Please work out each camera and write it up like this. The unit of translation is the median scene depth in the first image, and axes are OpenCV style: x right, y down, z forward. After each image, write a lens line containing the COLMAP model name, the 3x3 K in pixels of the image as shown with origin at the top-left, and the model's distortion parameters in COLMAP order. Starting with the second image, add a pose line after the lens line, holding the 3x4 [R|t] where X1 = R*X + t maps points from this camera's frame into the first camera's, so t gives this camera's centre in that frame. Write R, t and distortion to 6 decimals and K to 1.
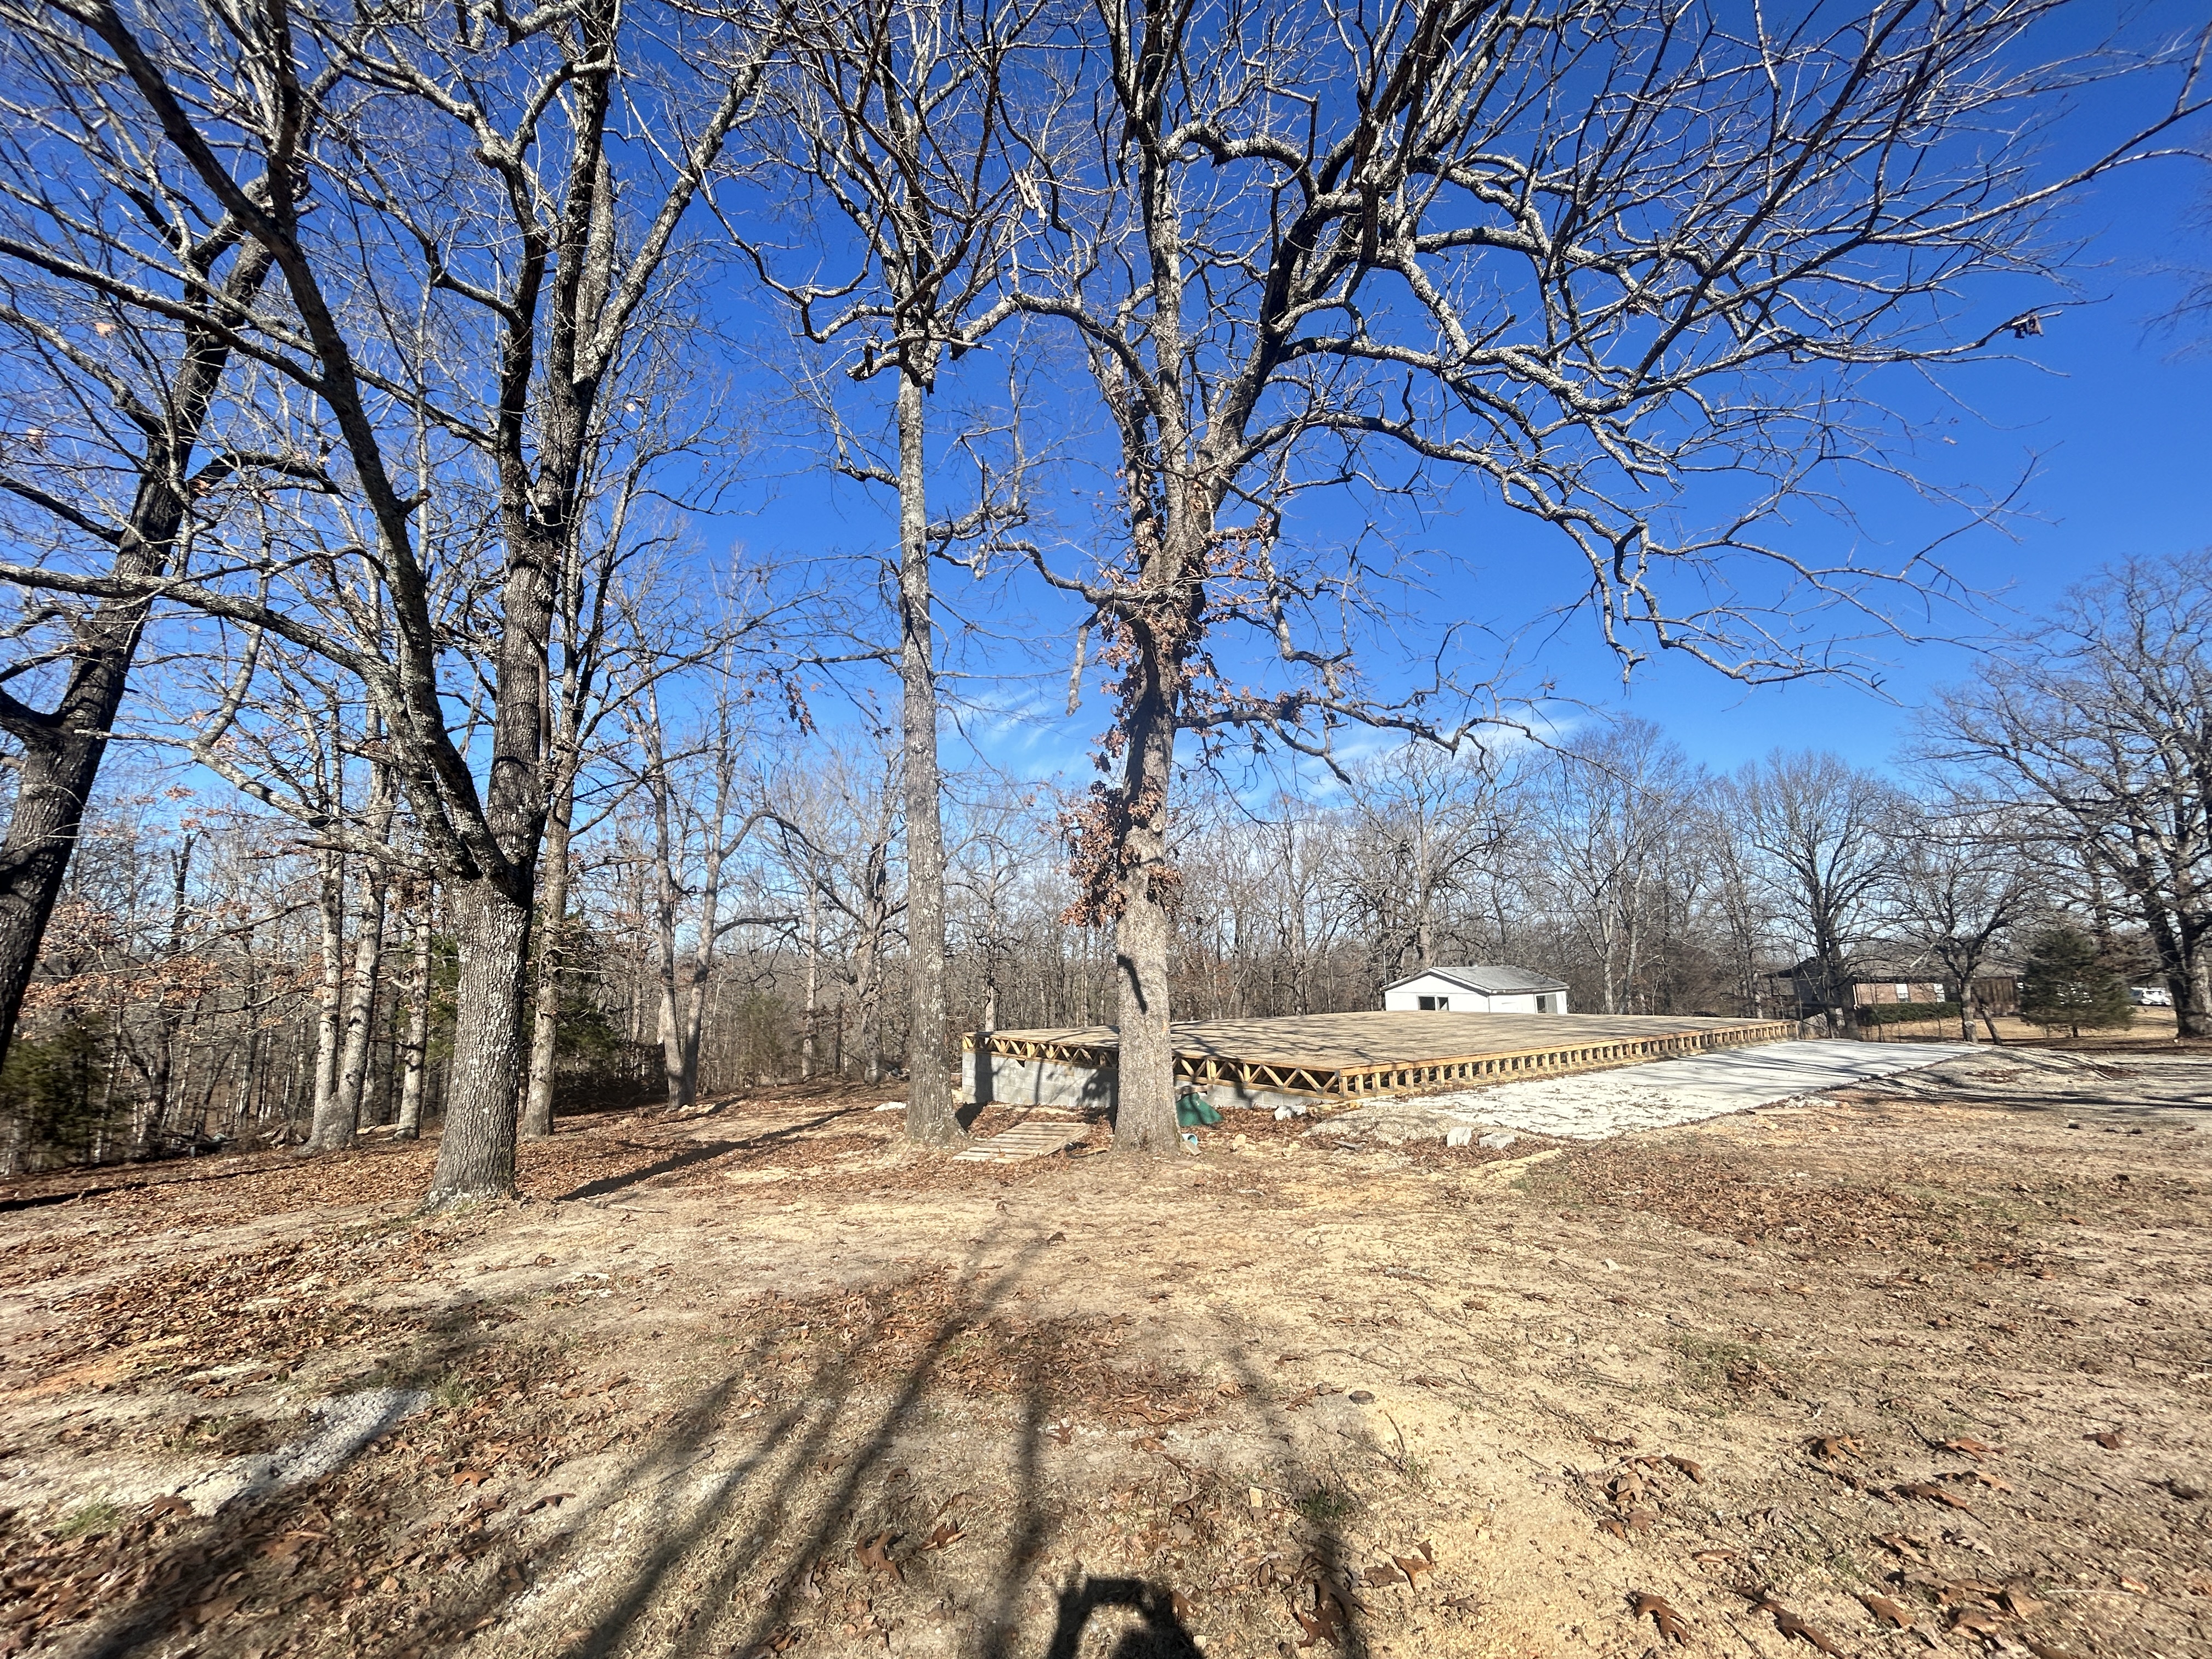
lens RADIAL K [[896.1, 0, 1098.7], [0, 896.1, 831.7], [0, 0, 1]] dist [-0.000943, 0.000425]
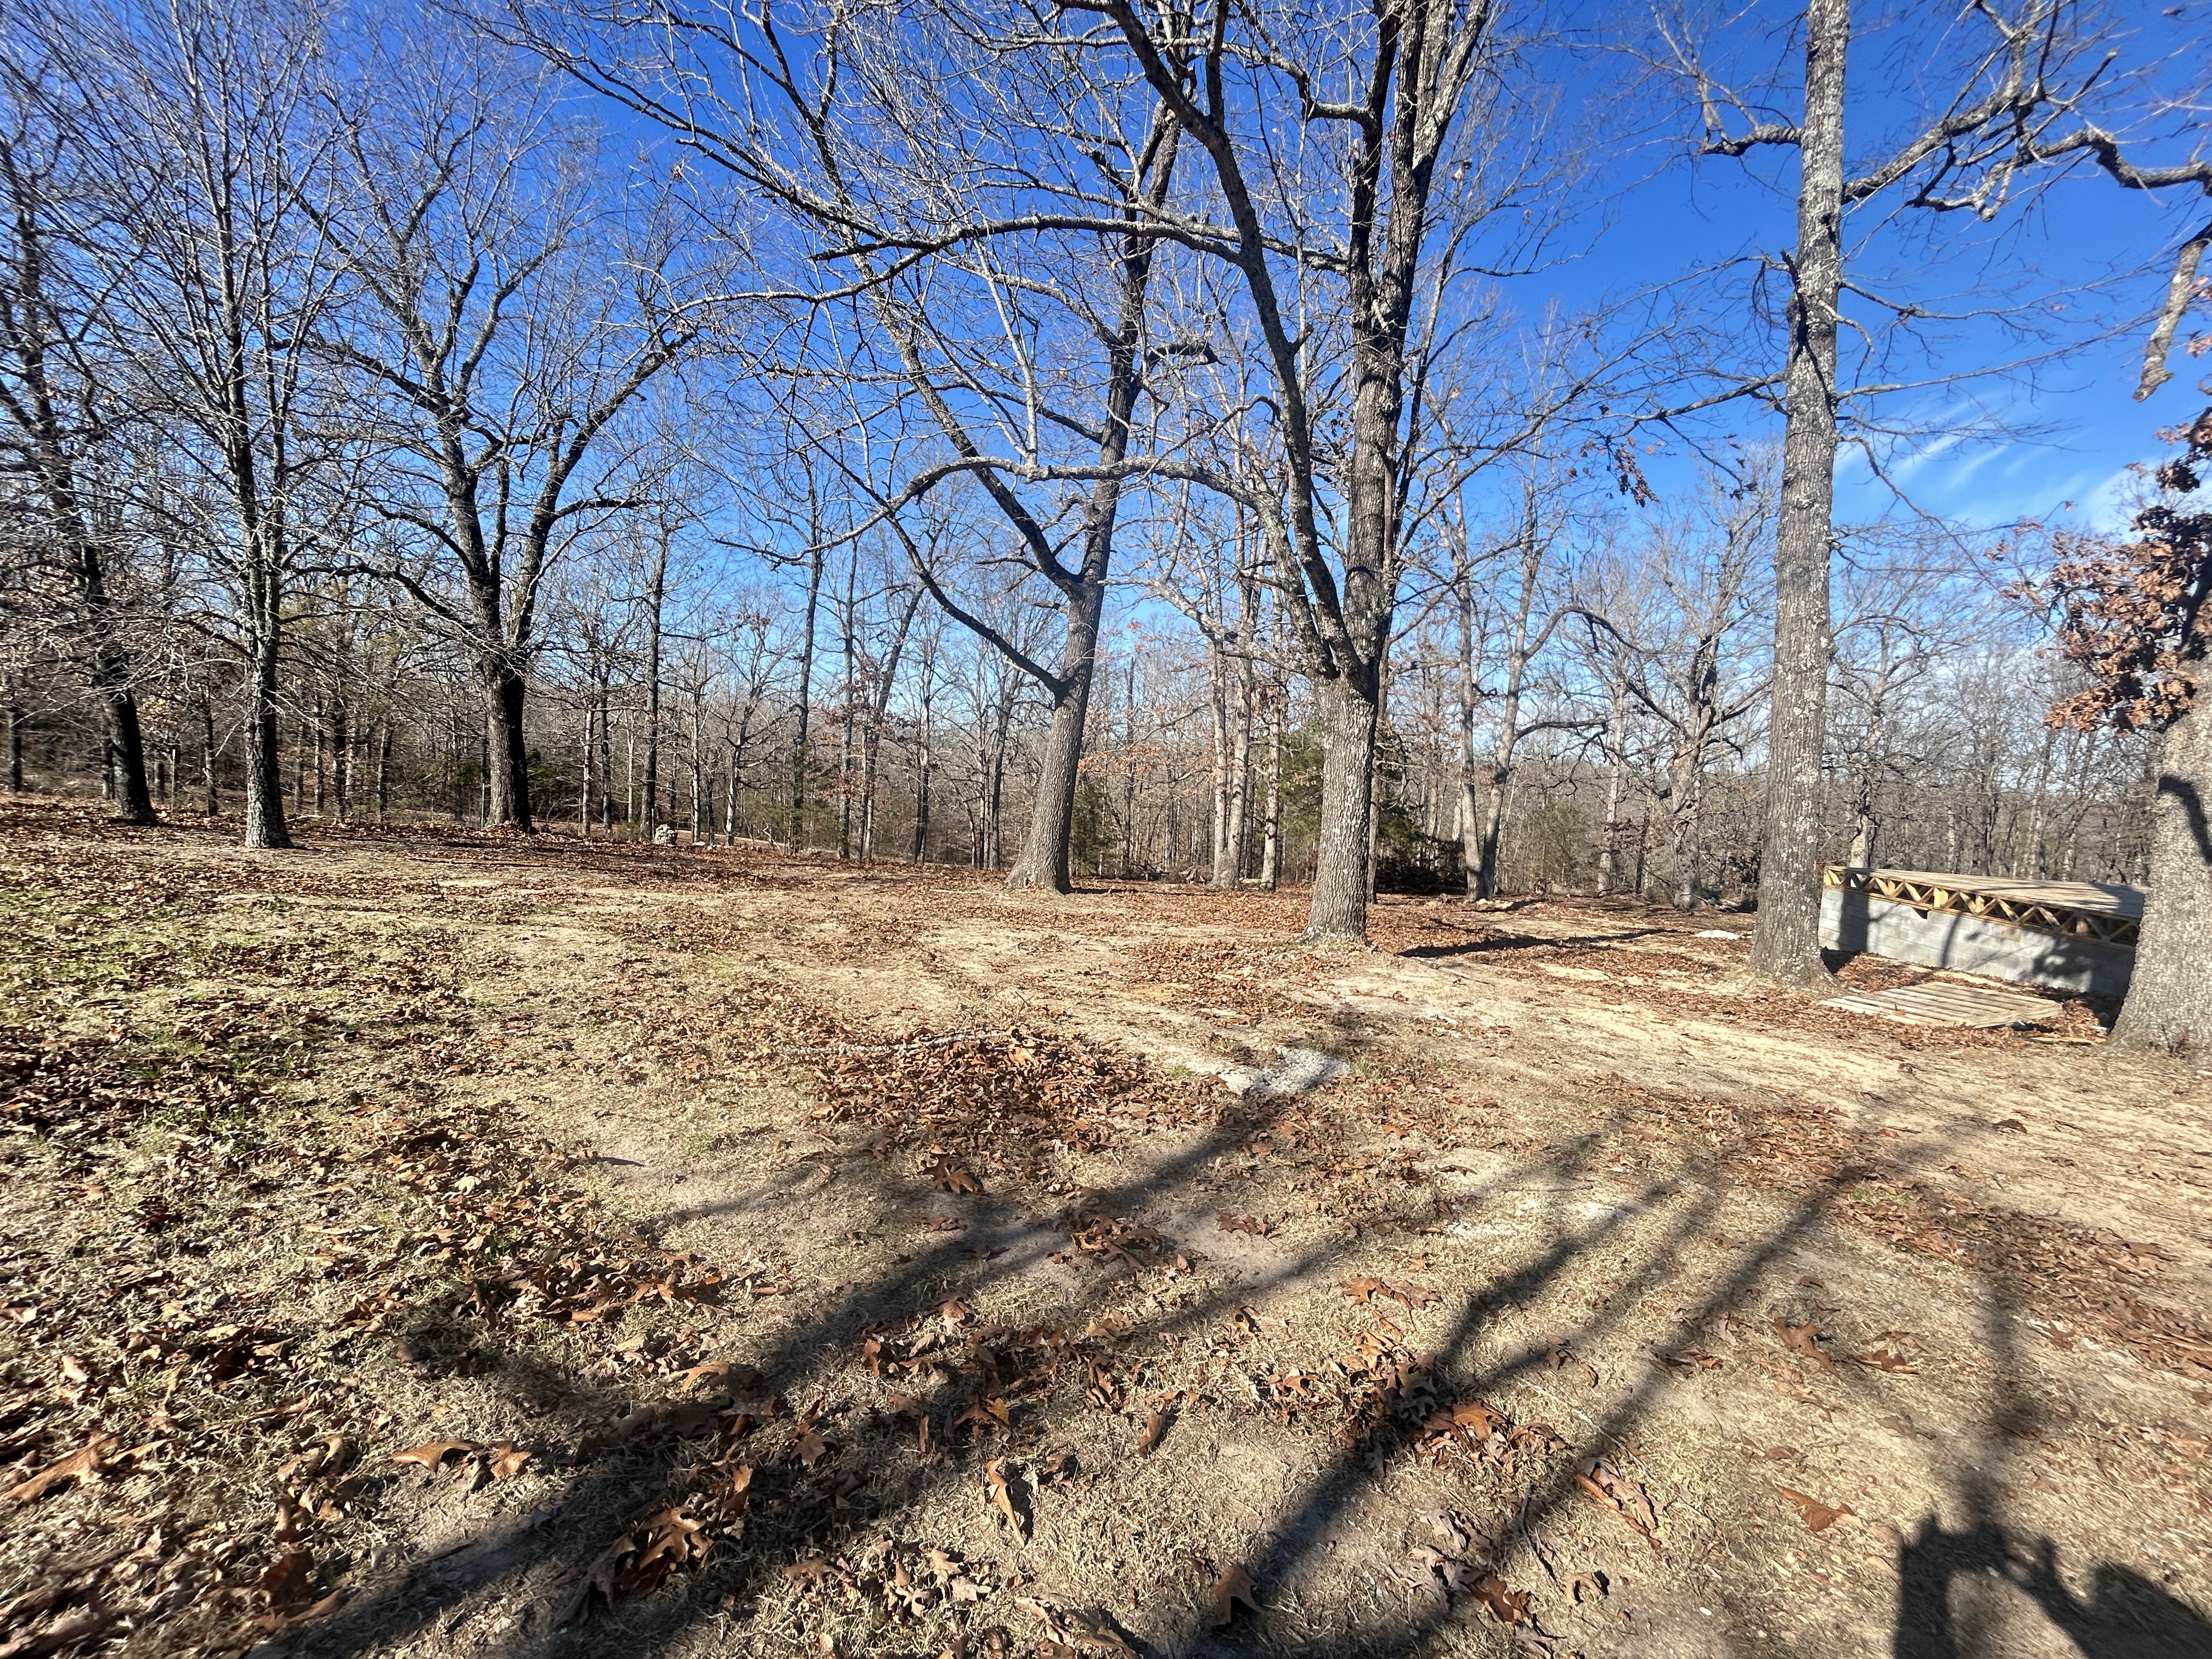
lens RADIAL K [[896.1, 0, 1098.6], [0, 896.1, 831.1], [0, 0, 1]] dist [-0.000943, 0.000425]
pose [[0.679434, 0.100892, -0.726767, -0.027377], [0.056288, 0.980415, 0.188726, 0.008187], [0.731574, -0.169135, 0.660448, -0.027499]]
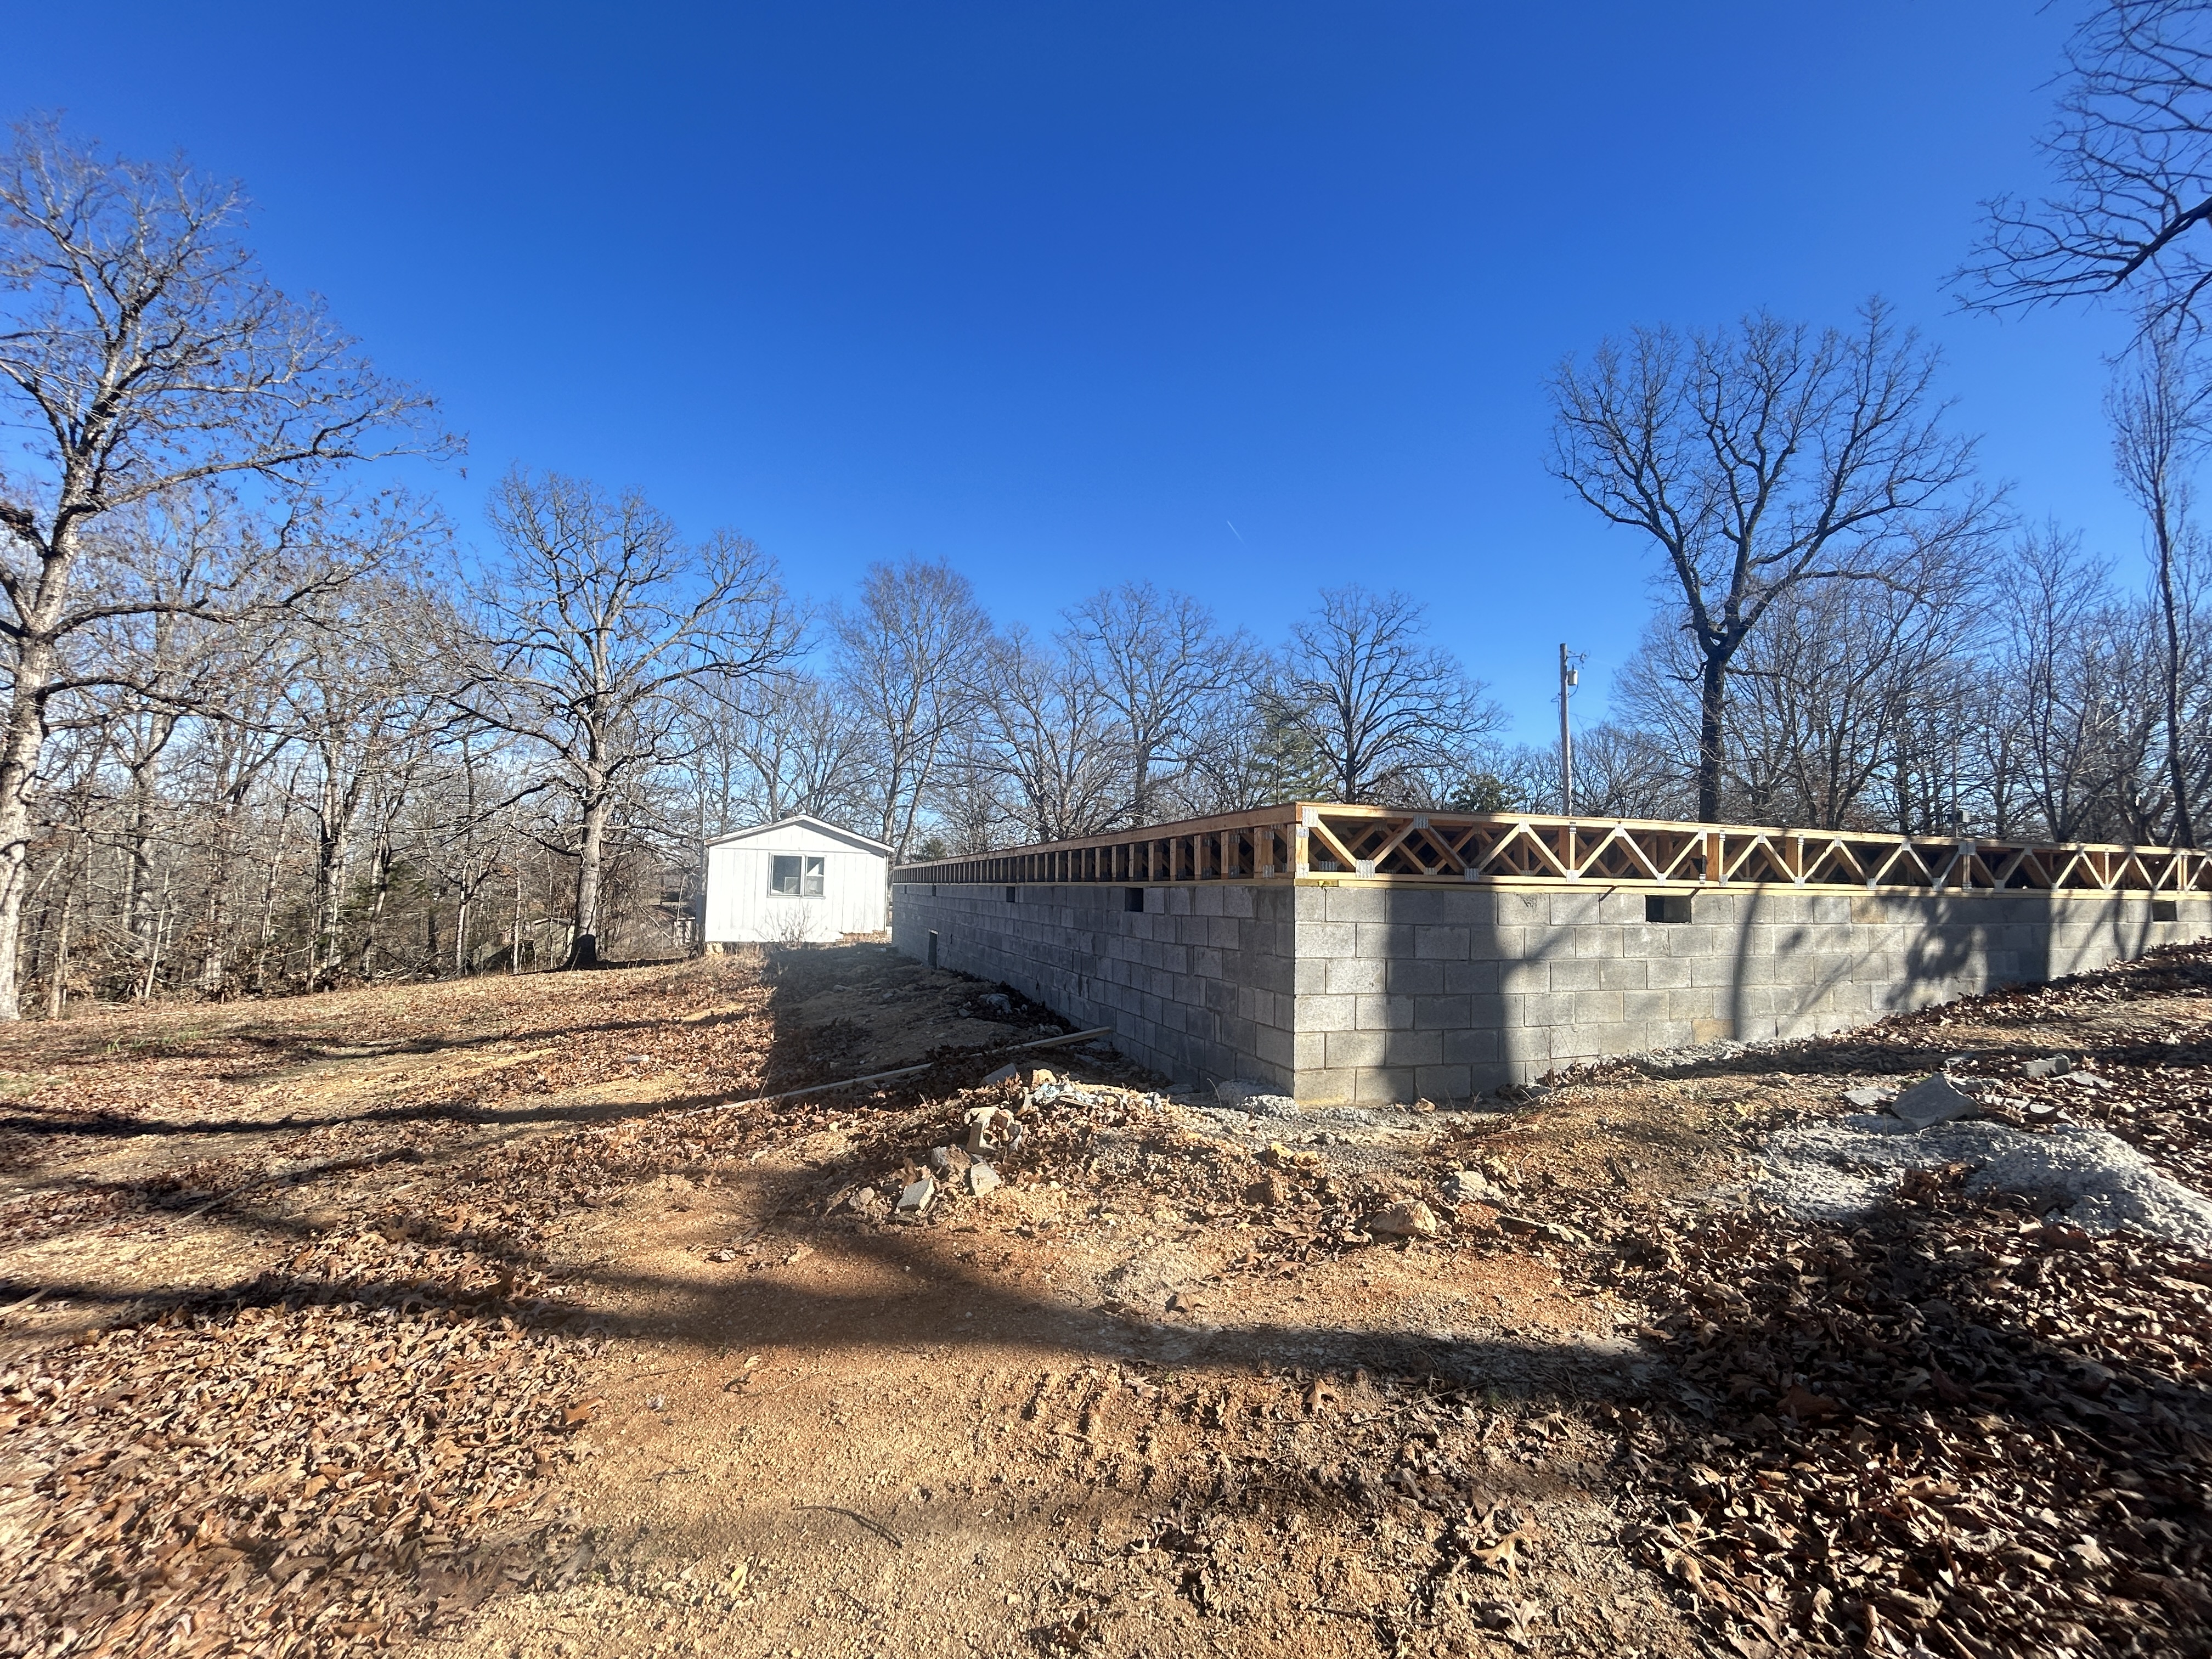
lens RADIAL K [[896.1, 0, 1099.9], [0, 896.1, 828.3], [0, 0, 1]] dist [-0.000943, 0.000425]
pose [[0.269313, 0.081124, 0.959630, -0.803057], [-0.169670, 0.984856, -0.035640, 0.531318], [-0.947989, -0.153222, 0.278999, 2.124167]]
